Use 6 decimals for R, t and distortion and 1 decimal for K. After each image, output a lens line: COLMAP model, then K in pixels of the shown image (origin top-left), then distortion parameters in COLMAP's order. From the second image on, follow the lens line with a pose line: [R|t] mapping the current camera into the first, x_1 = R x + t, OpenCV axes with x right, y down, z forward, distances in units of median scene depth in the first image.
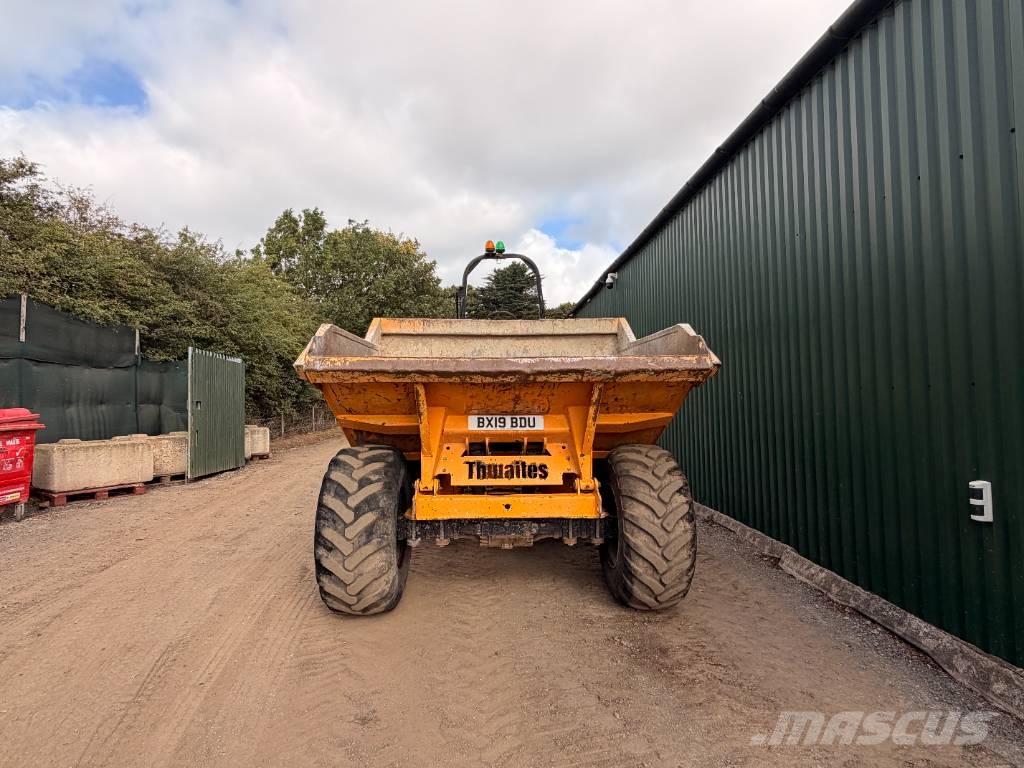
lens RADIAL K [[558.9, 0, 508.5], [0, 558.9, 379.9], [0, 0, 1]] dist [0.001275, -0.000279]
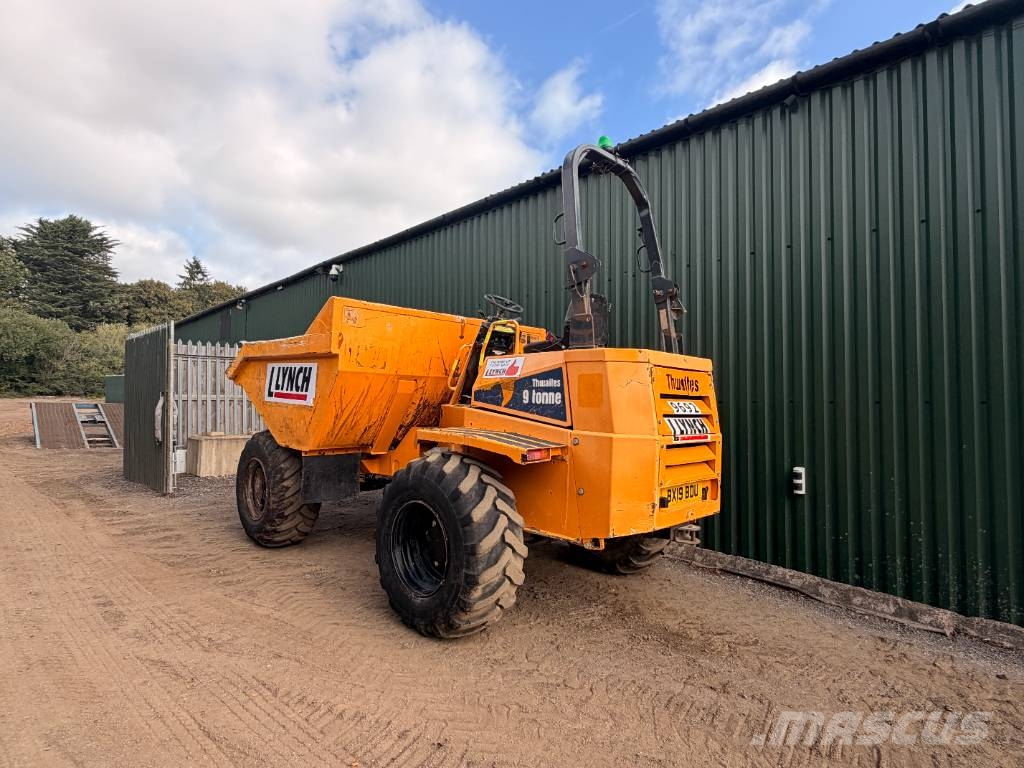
lens RADIAL K [[558.9, 0, 508.5], [0, 558.9, 379.9], [0, 0, 1]] dist [0.001275, -0.000279]
pose [[0.755055, 0.049426, 0.653796, -0.297973], [-0.049346, 0.998610, -0.018504, 0.005585], [-0.653802, -0.018291, 0.756444, 0.157150]]
